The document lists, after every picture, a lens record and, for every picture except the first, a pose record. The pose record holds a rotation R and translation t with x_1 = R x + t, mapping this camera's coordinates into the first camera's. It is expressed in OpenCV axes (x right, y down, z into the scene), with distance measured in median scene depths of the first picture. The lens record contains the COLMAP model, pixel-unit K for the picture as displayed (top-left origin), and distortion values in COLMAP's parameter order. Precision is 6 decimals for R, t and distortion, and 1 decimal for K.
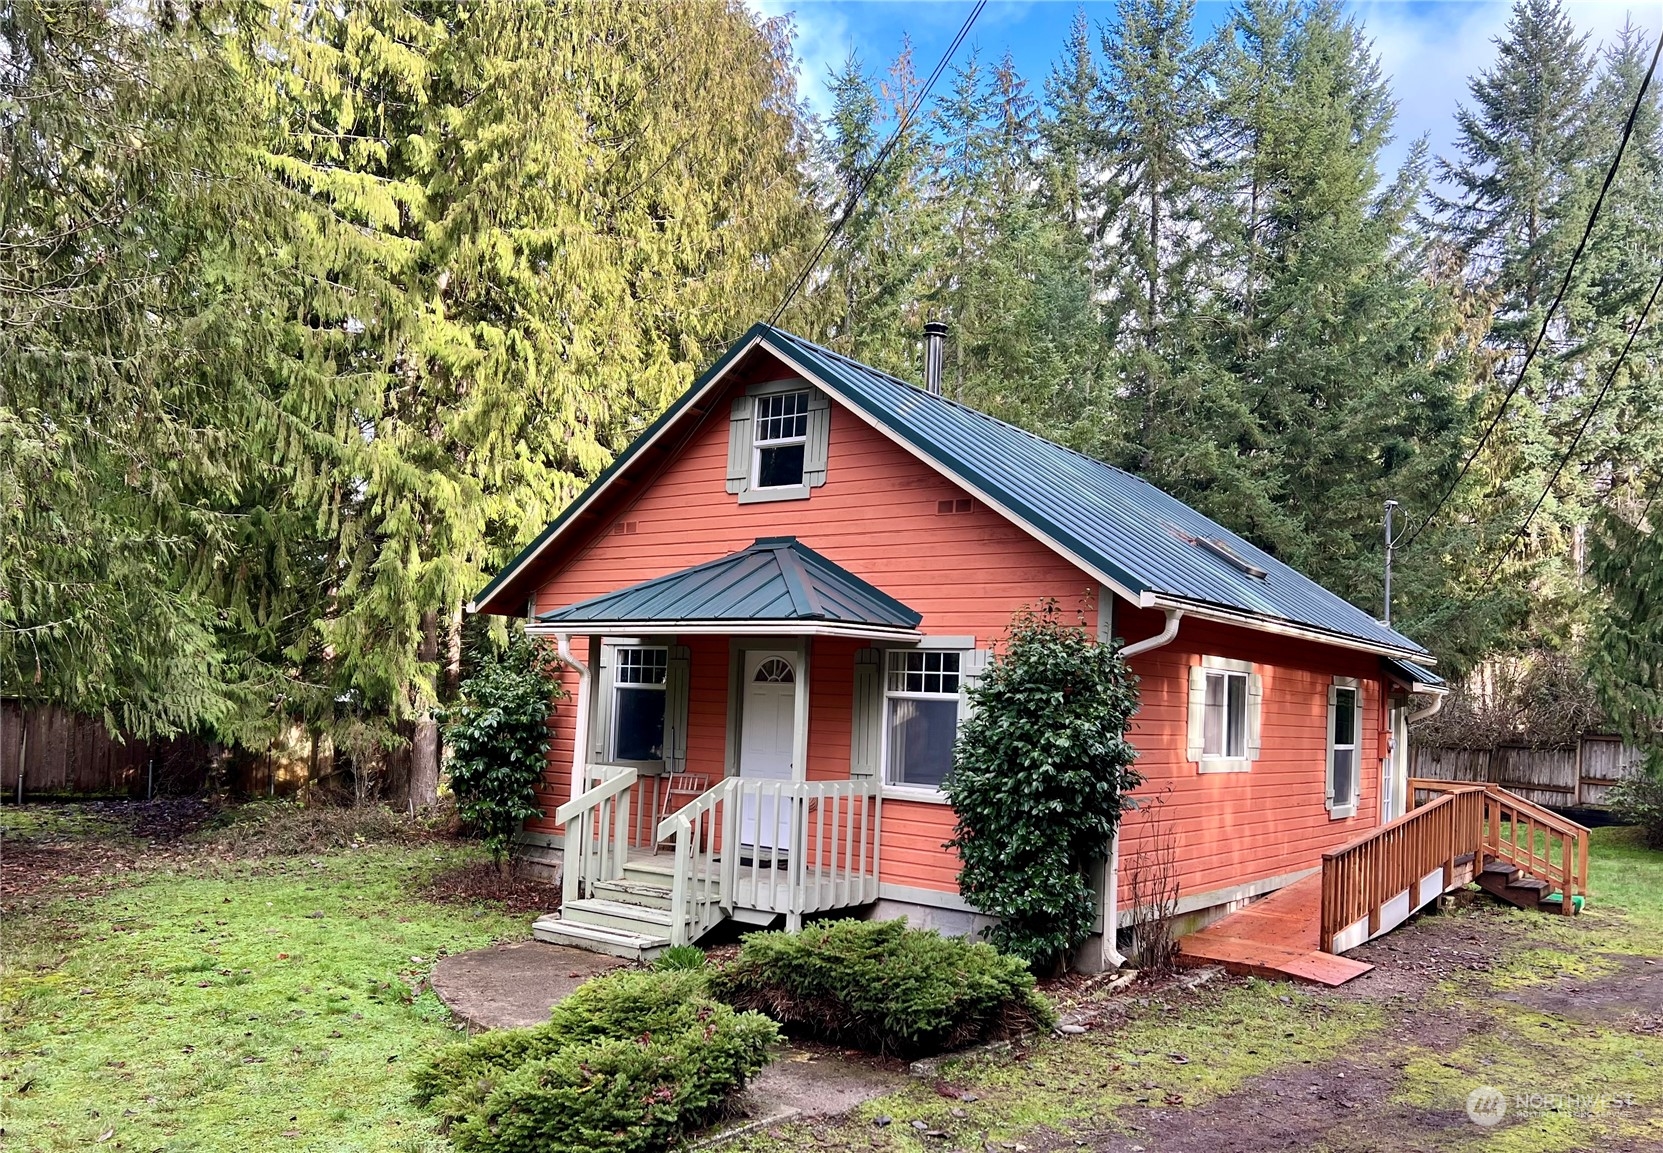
lens RADIAL K [[1311.9, 0, 797.8], [0, 1311.9, 650.0], [0, 0, 1]] dist [0.078492, -0.080588]
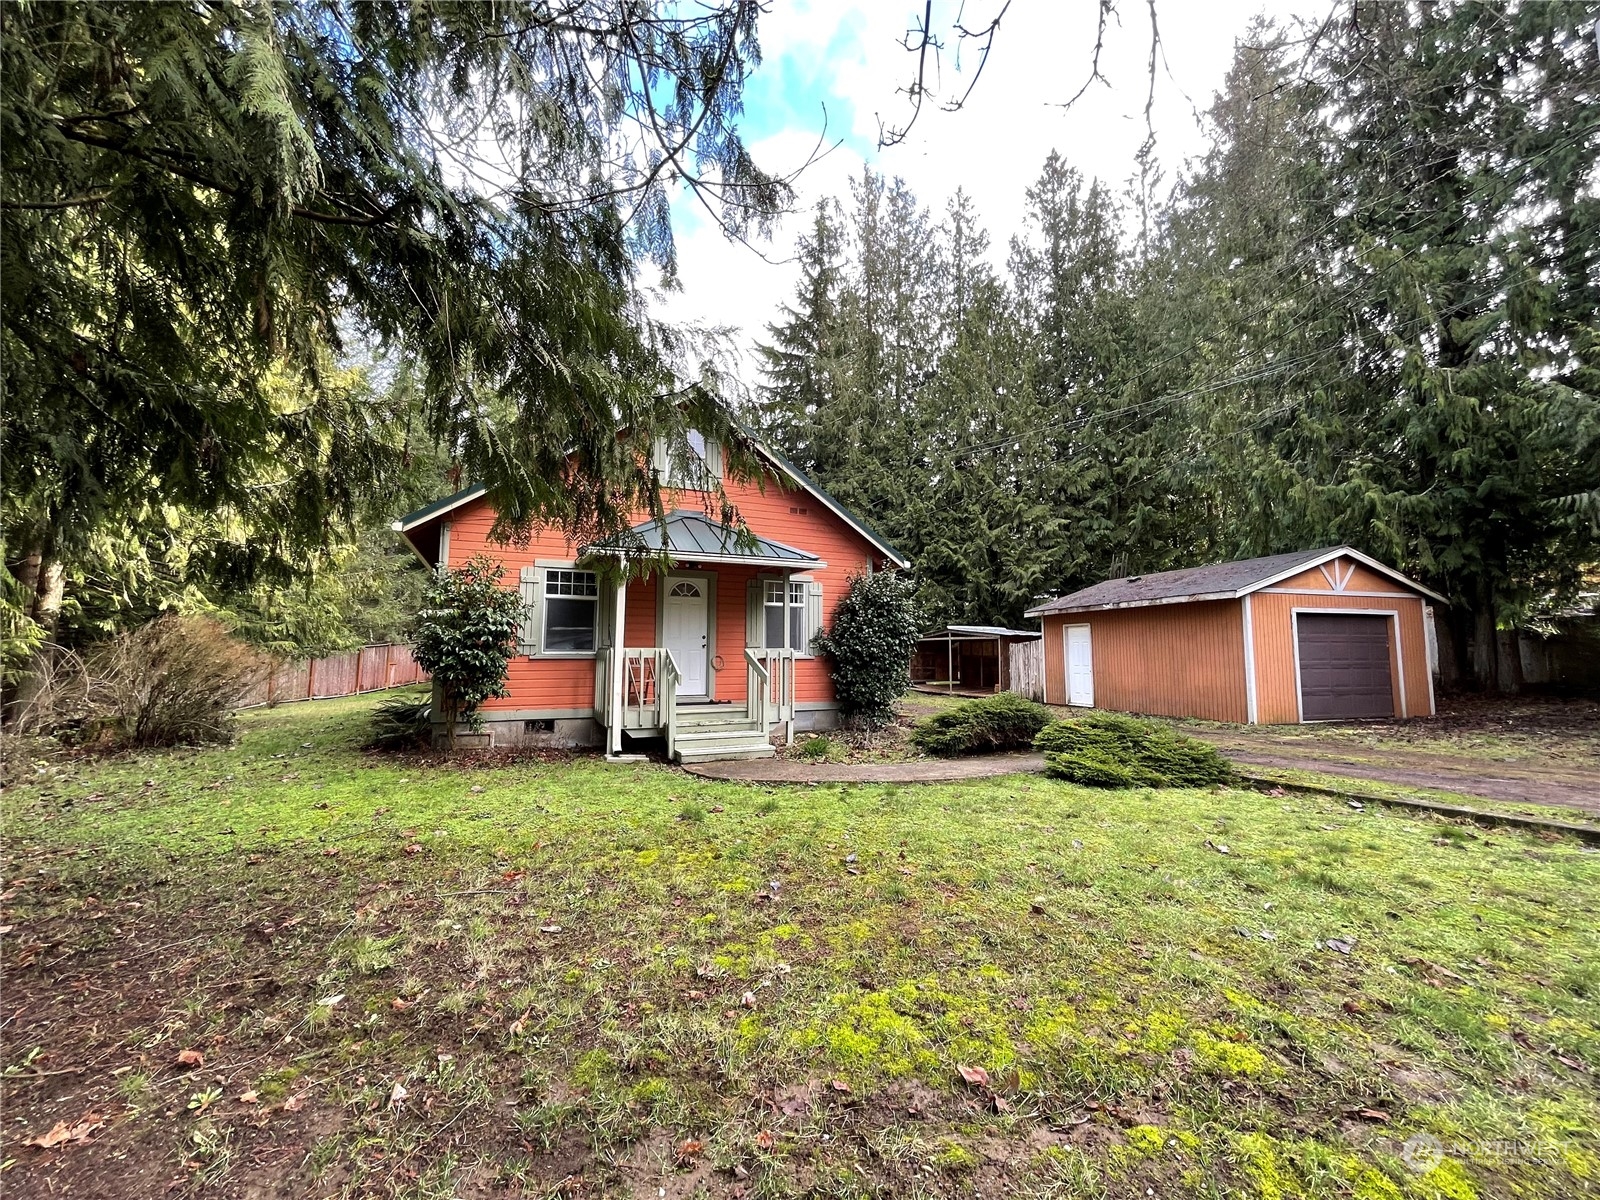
lens RADIAL K [[644.5, 0, 798.2], [0, 644.5, 593.6], [0, 0, 1]] dist [0.001091, 0.000047]
pose [[0.466077, 0.040442, 0.883819, -0.664319], [-0.019712, 0.999181, -0.035326, 0.046158], [-0.884524, -0.000957, 0.466493, 0.475466]]
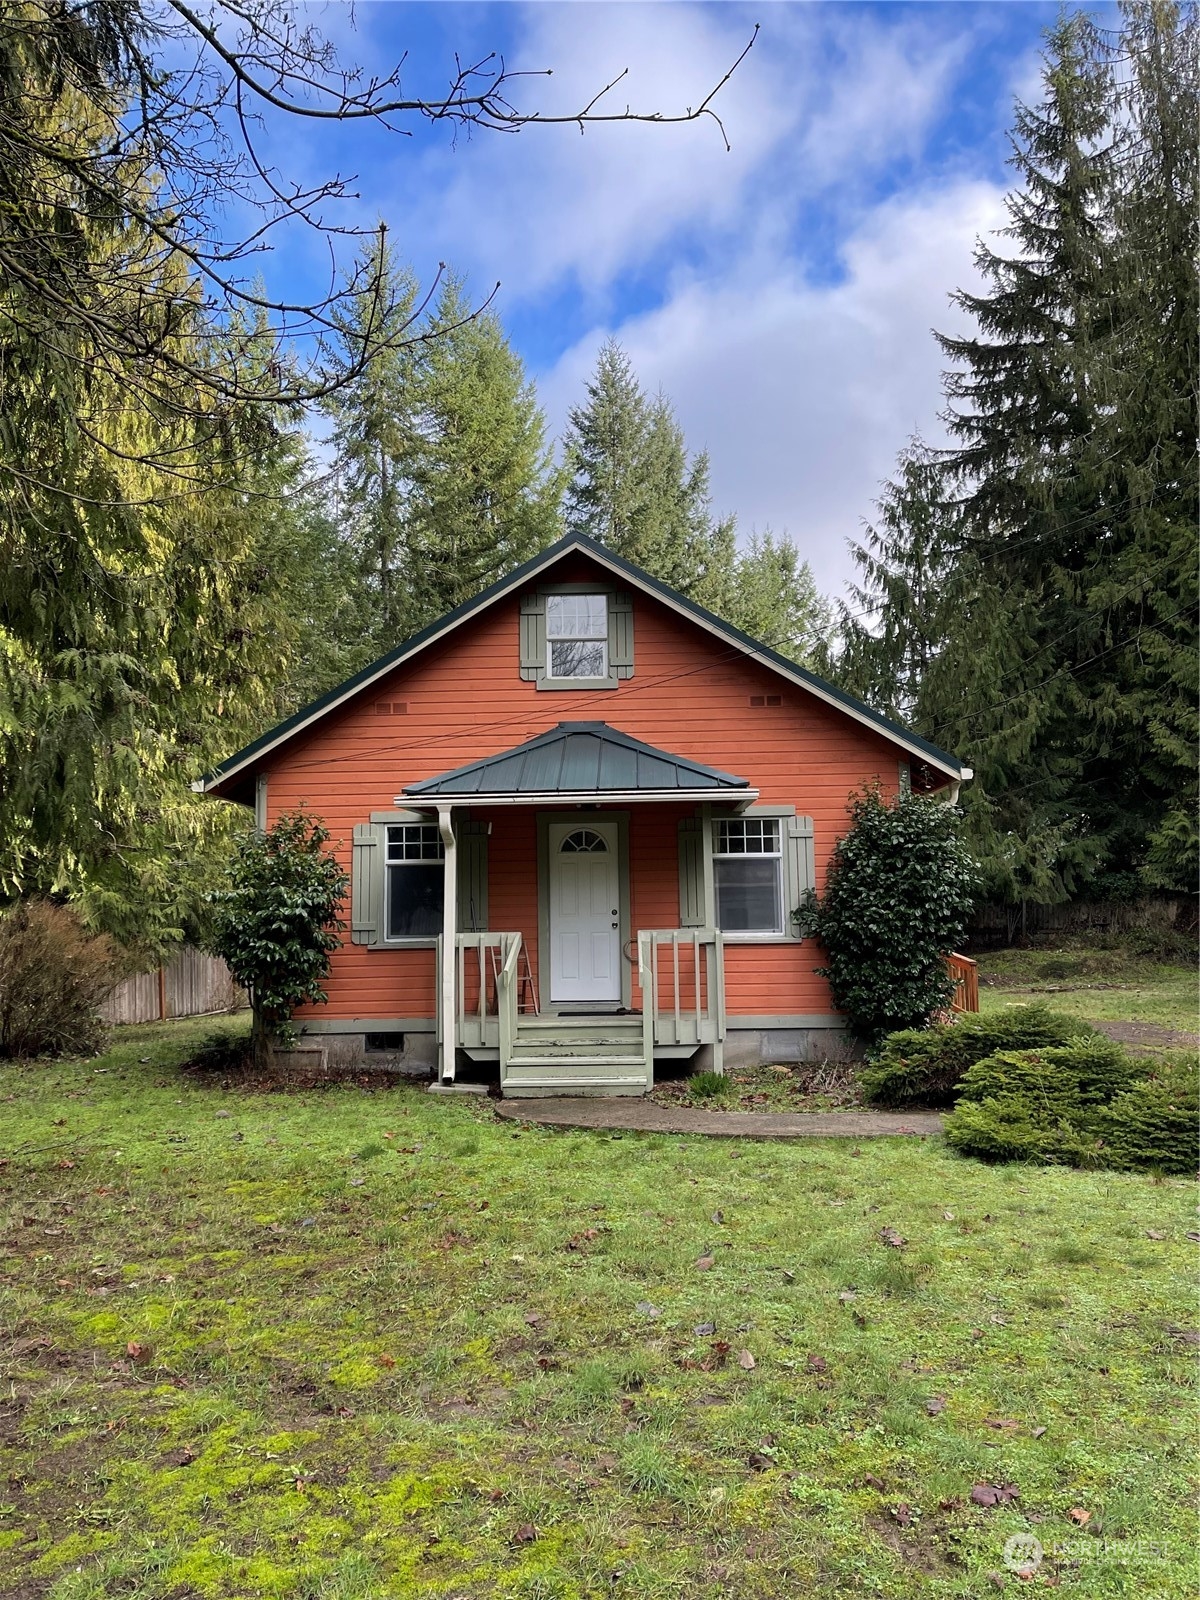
lens RADIAL K [[1208.9, 0, 606.9], [0, 1208.9, 804.1], [0, 0, 1]] dist [0.094191, -0.163067]
pose [[0.811065, 0.003824, 0.584944, -0.588862], [0.026122, 0.998744, -0.042749, 0.028308], [-0.584372, 0.049953, 0.809947, 0.151230]]
